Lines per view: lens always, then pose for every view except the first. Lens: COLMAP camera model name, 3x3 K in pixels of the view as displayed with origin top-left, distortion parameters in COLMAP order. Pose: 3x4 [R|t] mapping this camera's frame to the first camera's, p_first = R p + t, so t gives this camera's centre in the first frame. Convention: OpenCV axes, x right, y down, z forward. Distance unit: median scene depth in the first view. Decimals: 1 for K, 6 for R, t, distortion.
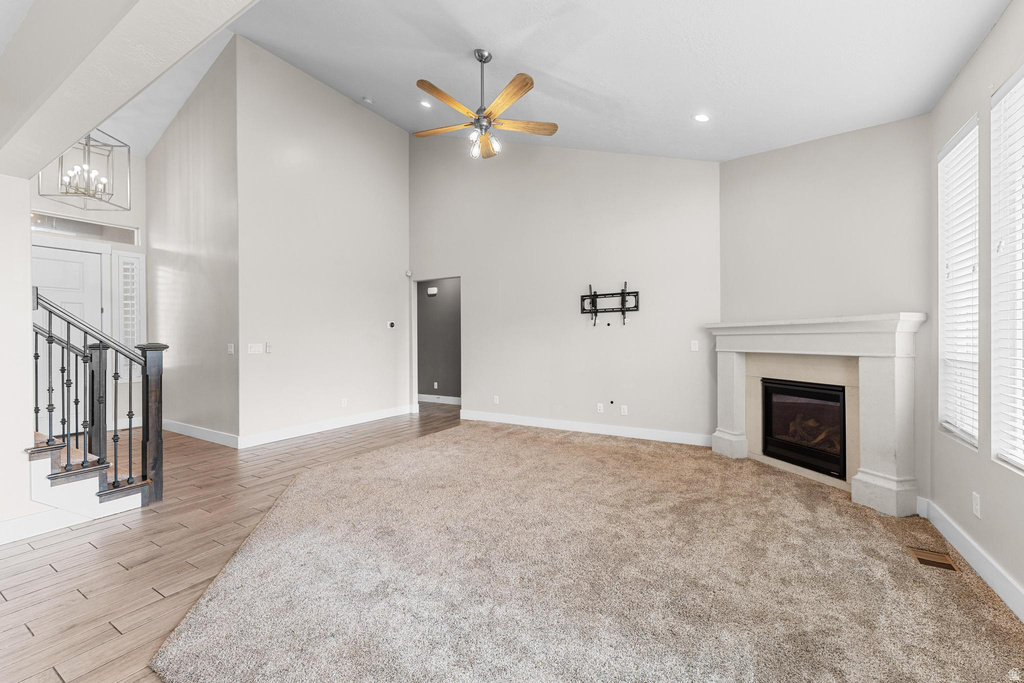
lens RADIAL K [[413.8, 0, 512.0], [0, 413.8, 341.5], [0, 0, 1]] dist [-0.001702, -0.000123]
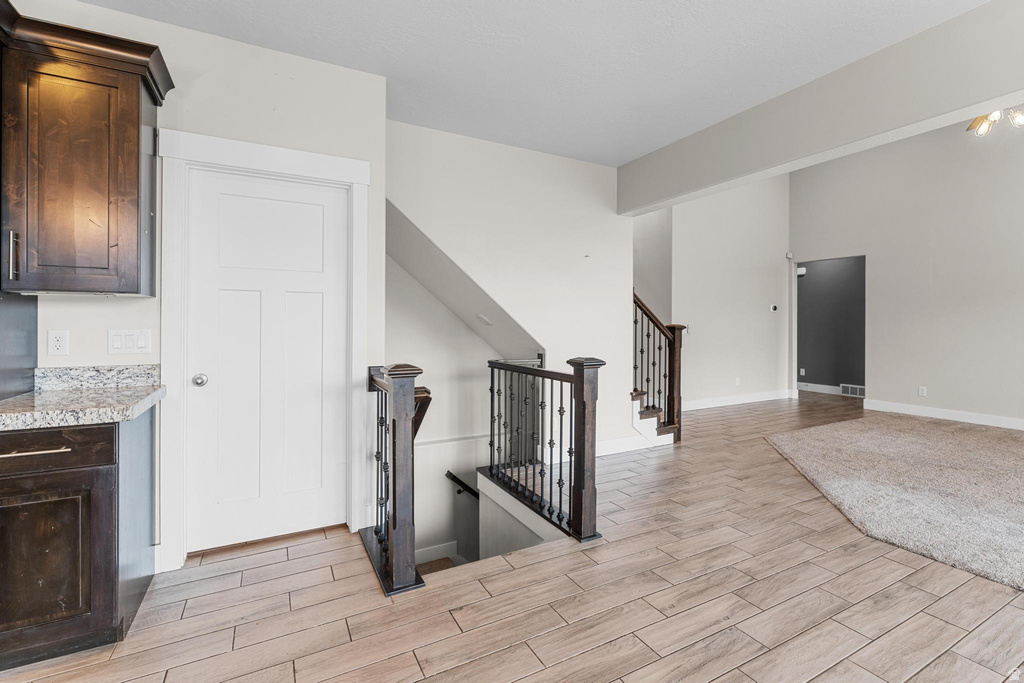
lens RADIAL K [[451.4, 0, 508.1], [0, 451.4, 322.5], [0, 0, 1]] dist [-0.000577, -0.000125]
pose [[0.854576, 0.004605, -0.519306, -0.485544], [-0.007094, 0.999971, -0.002807, 0.003614], [0.519278, 0.006083, 0.854584, -0.476041]]
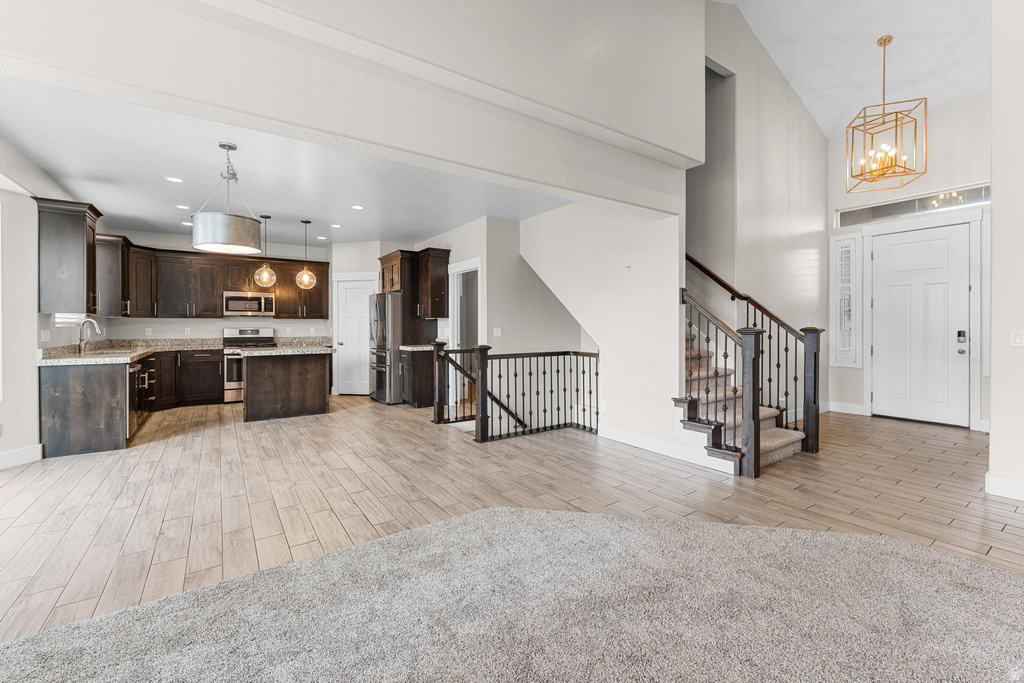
lens RADIAL K [[427.5, 0, 508.1], [0, 427.5, 327.6], [0, 0, 1]] dist [-0.000286, -0.000049]
pose [[-0.421025, 0.011374, -0.906978, 0.328395], [0.001902, 0.999930, 0.011657, -0.008545], [0.907047, 0.003183, -0.421017, 0.771091]]
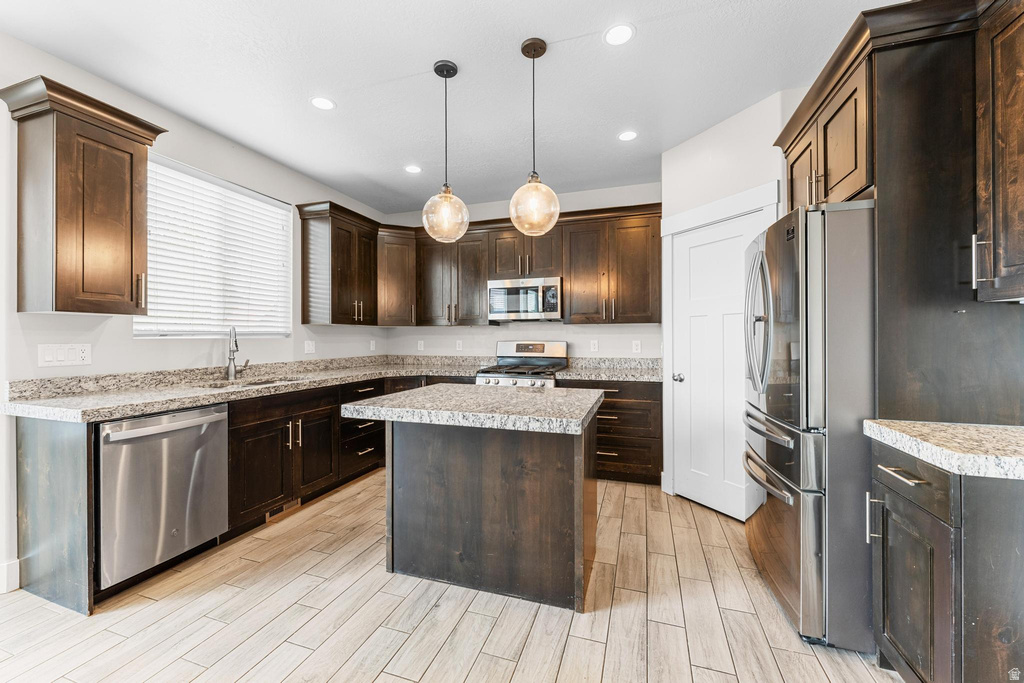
lens RADIAL K [[405.5, 0, 512.0], [0, 405.5, 341.5], [0, 0, 1]] dist [0.001139, 0.000101]
pose [[-0.975173, 0.010836, -0.221181, -0.668927], [0.008442, 0.999895, 0.011766, 0.001603], [0.221285, 0.009607, -0.975162, -0.075694]]
